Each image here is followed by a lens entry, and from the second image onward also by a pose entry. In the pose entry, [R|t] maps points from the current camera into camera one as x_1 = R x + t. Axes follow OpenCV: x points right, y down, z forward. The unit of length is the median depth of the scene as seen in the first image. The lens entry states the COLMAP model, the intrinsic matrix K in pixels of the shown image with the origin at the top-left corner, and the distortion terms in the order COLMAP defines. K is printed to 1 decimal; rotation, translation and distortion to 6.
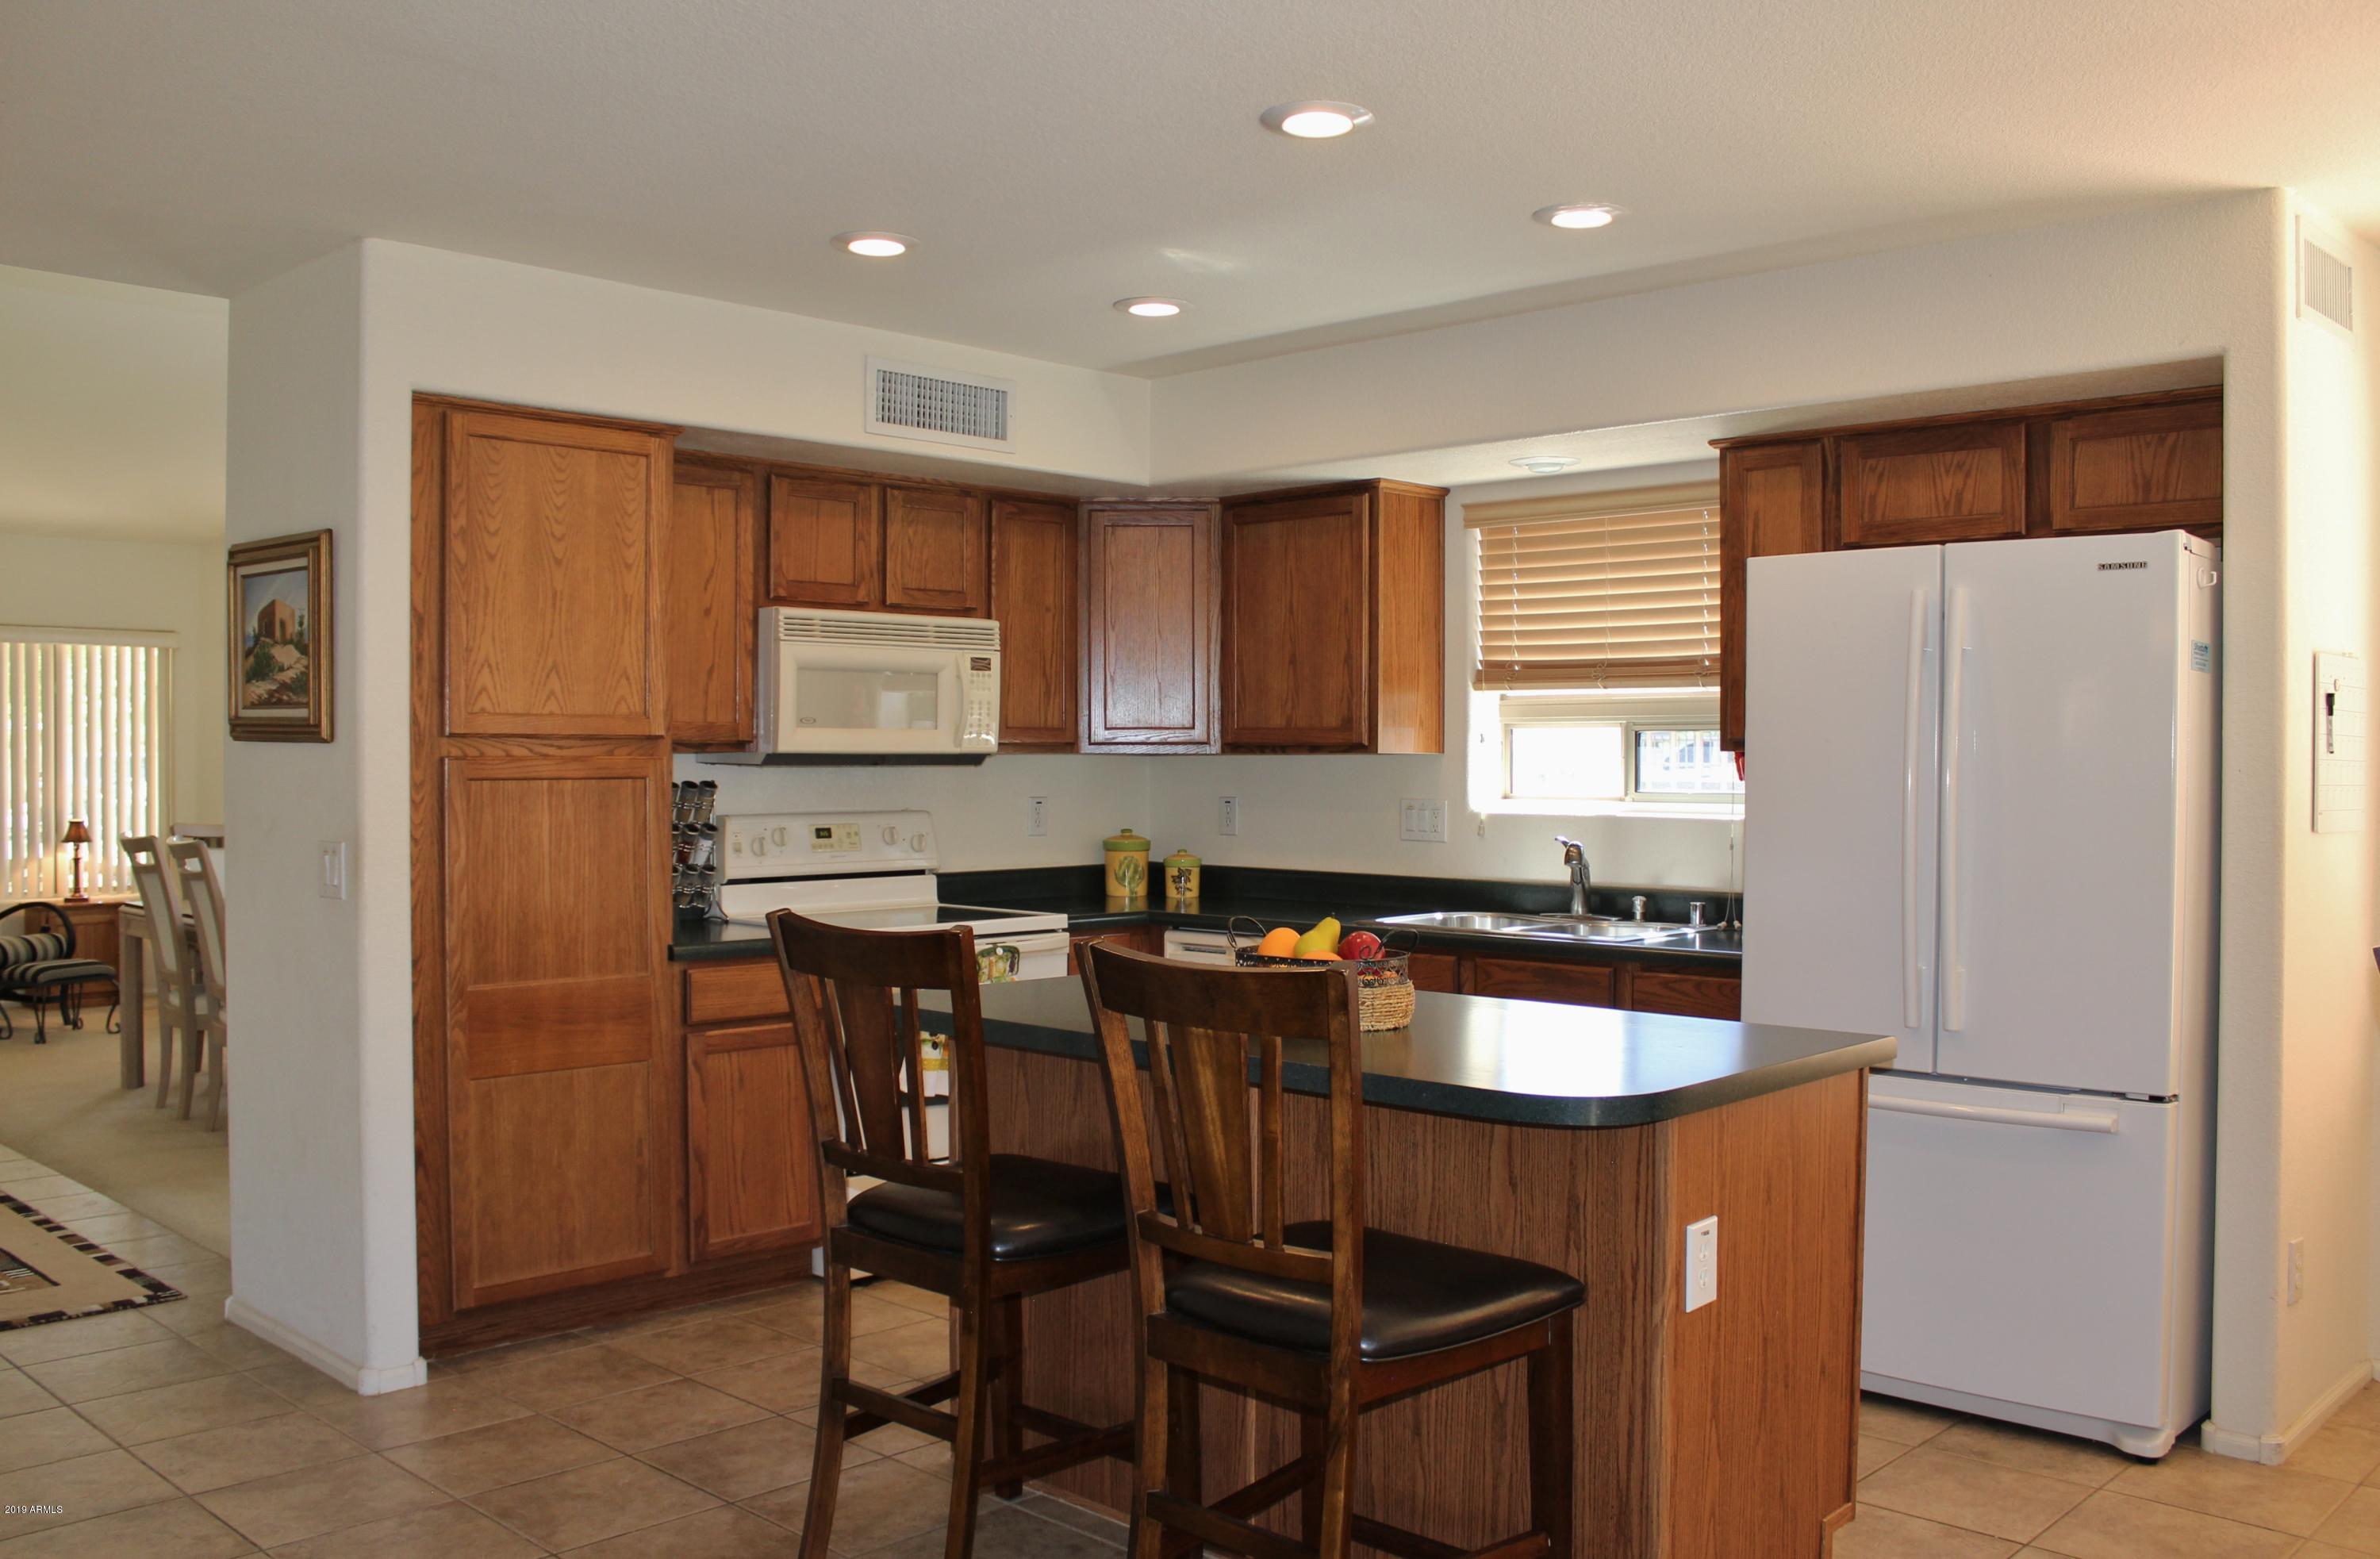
lens RADIAL K [[2053.7, 0, 1189.7], [0, 2053.7, 778.2], [0, 0, 1]] dist [-0.004698, 0.002177]
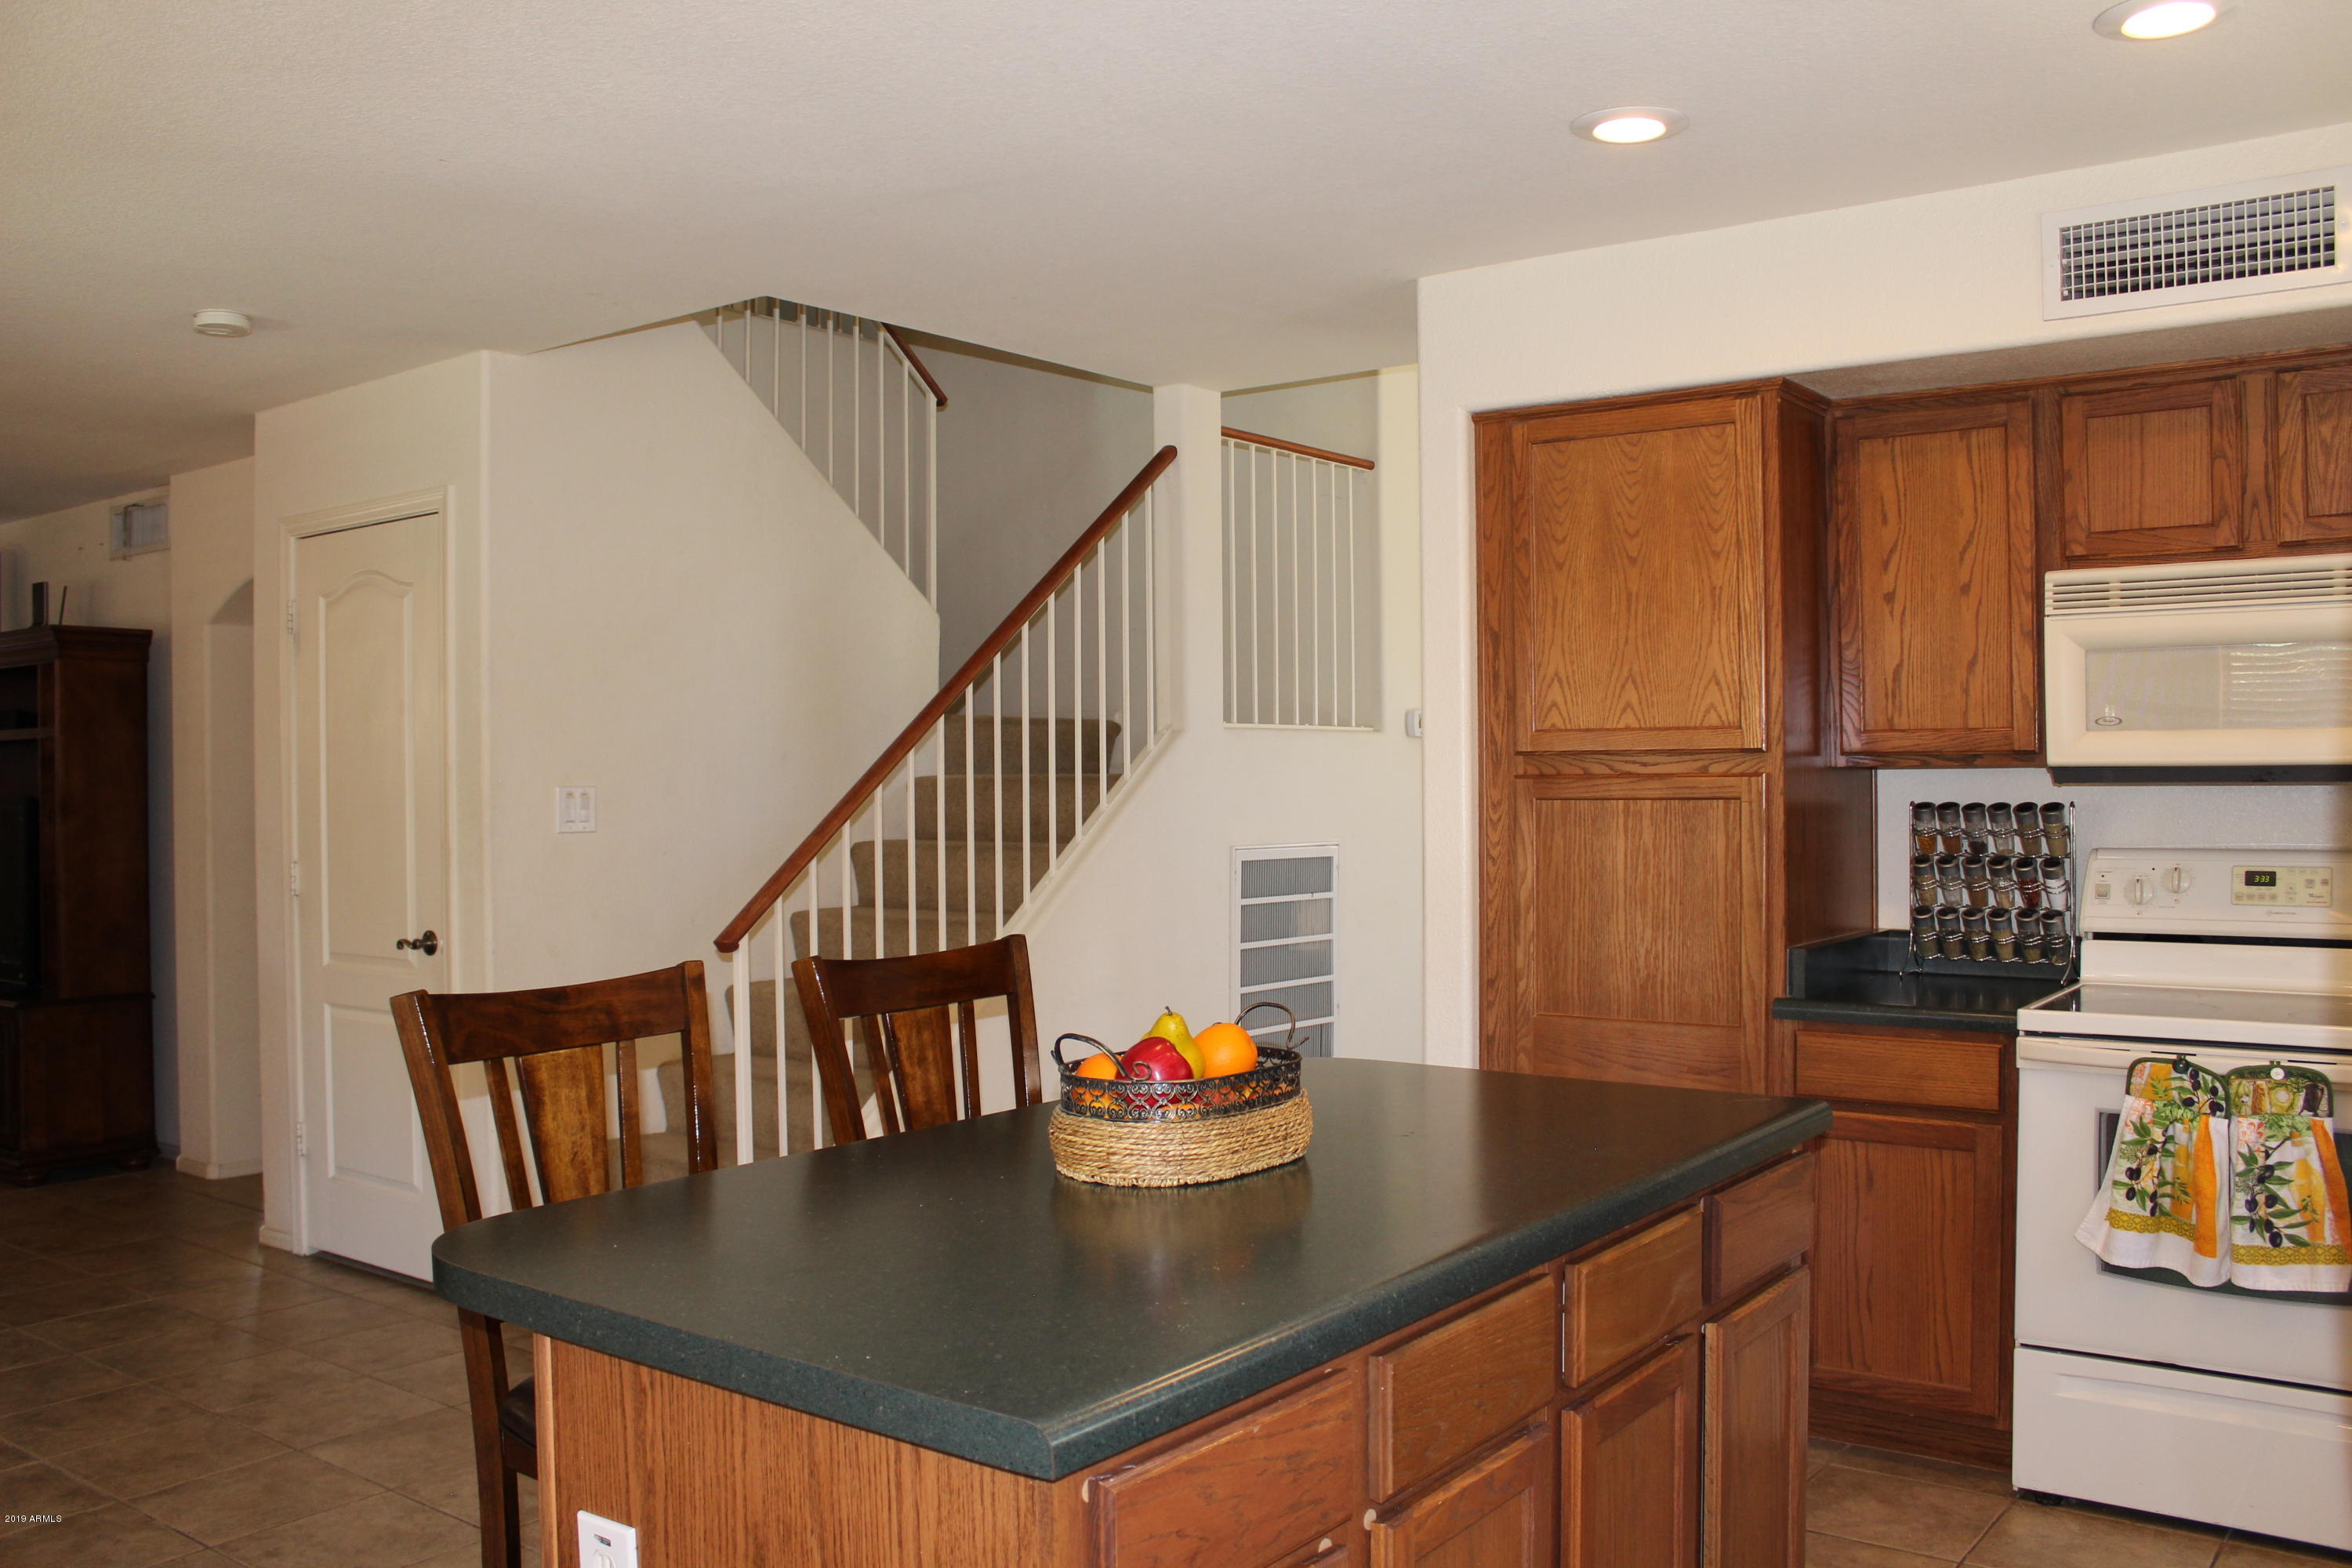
lens RADIAL K [[2011.8, 0, 1176.8], [0, 2011.8, 783.6], [0, 0, 1]] dist [-0.108947, 0.149160]
pose [[0.161576, 0.000230, -0.986860, 0.524017], [-0.002649, 0.999996, -0.000201, -0.005684], [0.986857, 0.002647, 0.161576, 0.645821]]
